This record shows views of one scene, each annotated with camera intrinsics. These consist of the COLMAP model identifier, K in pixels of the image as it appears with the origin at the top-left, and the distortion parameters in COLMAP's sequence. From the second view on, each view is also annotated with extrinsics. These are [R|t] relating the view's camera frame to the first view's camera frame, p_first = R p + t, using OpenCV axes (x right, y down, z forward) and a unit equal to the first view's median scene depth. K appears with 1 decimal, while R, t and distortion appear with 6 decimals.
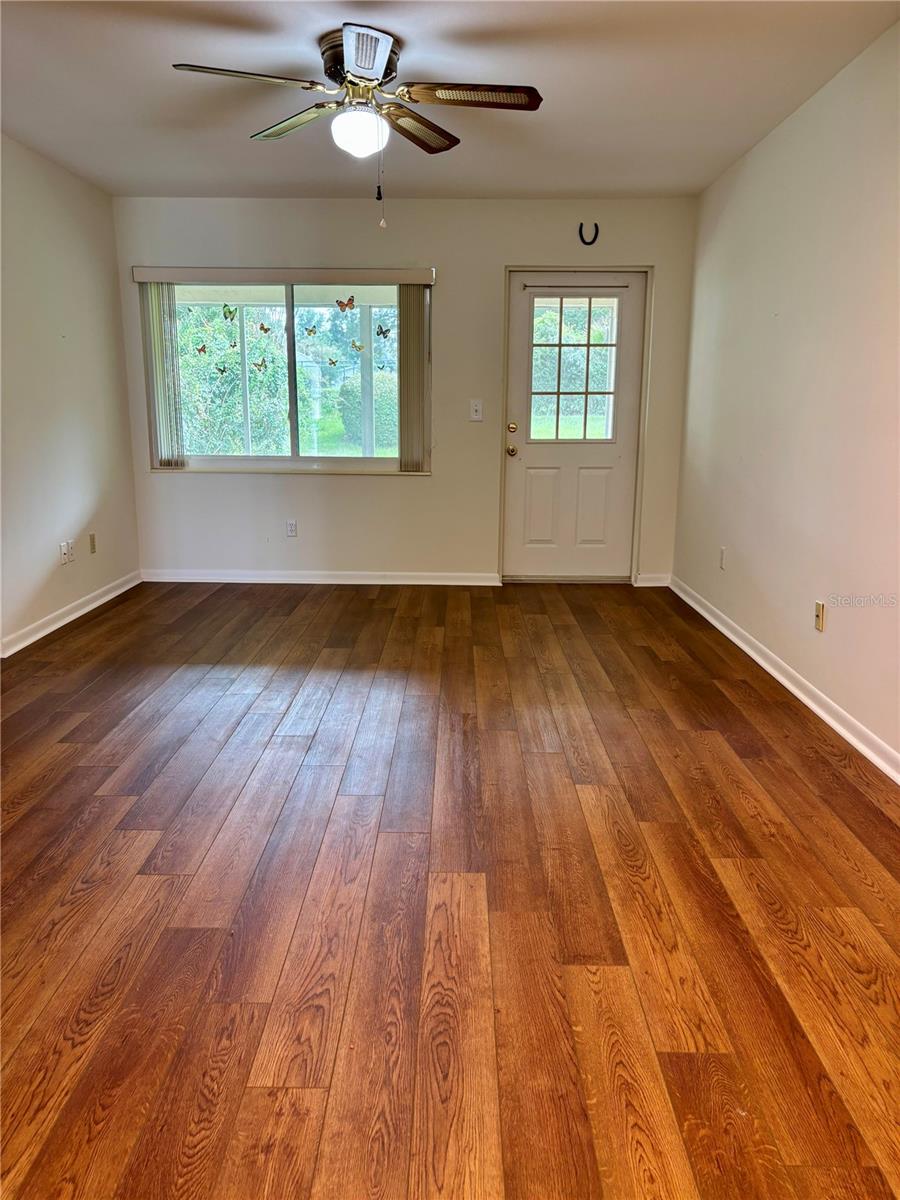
lens RADIAL K [[912.0, 0, 450.2], [0, 912.0, 596.7], [0, 0, 1]] dist [0.032790, -0.004545]
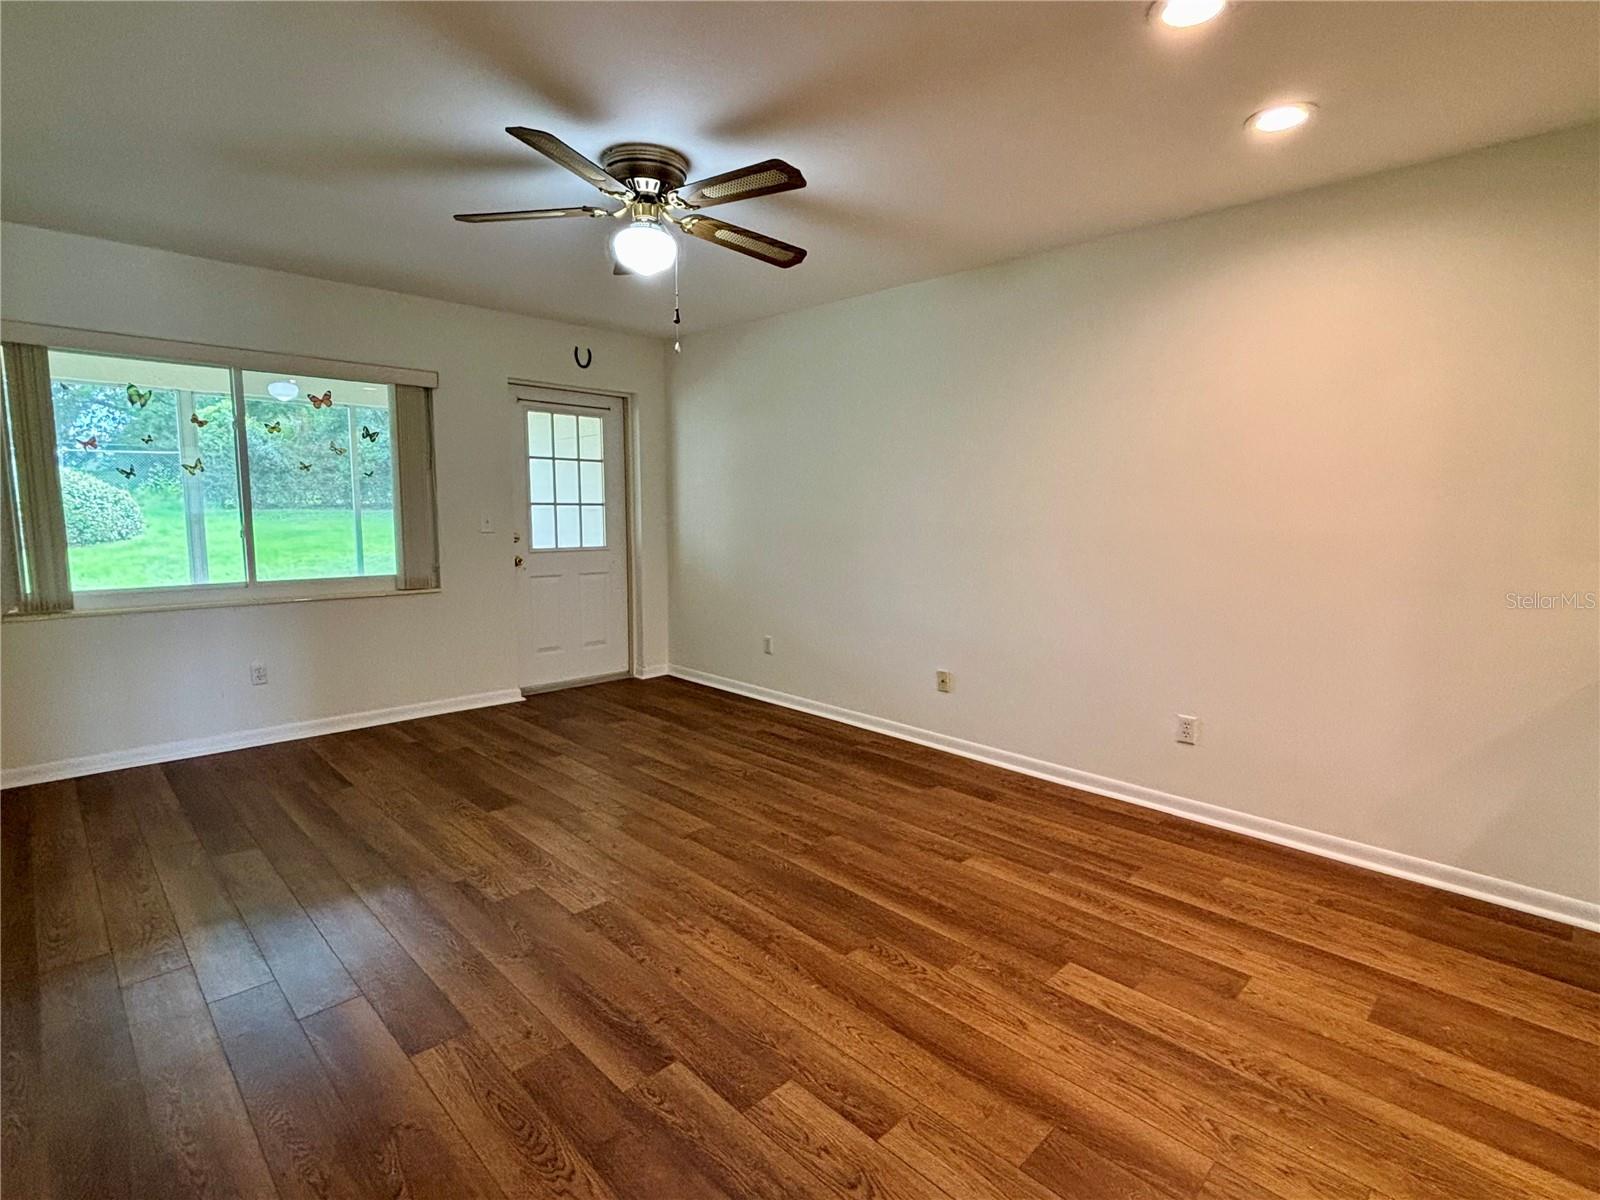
lens RADIAL K [[781.4, 0, 798.7], [0, 781.4, 607.2], [0, 0, 1]] dist [-0.000504, -0.000256]
pose [[0.700799, -0.091160, 0.707510, -0.422029], [0.137175, 0.990512, -0.008250, -0.082964], [-0.700045, 0.102835, 0.706655, 0.262641]]
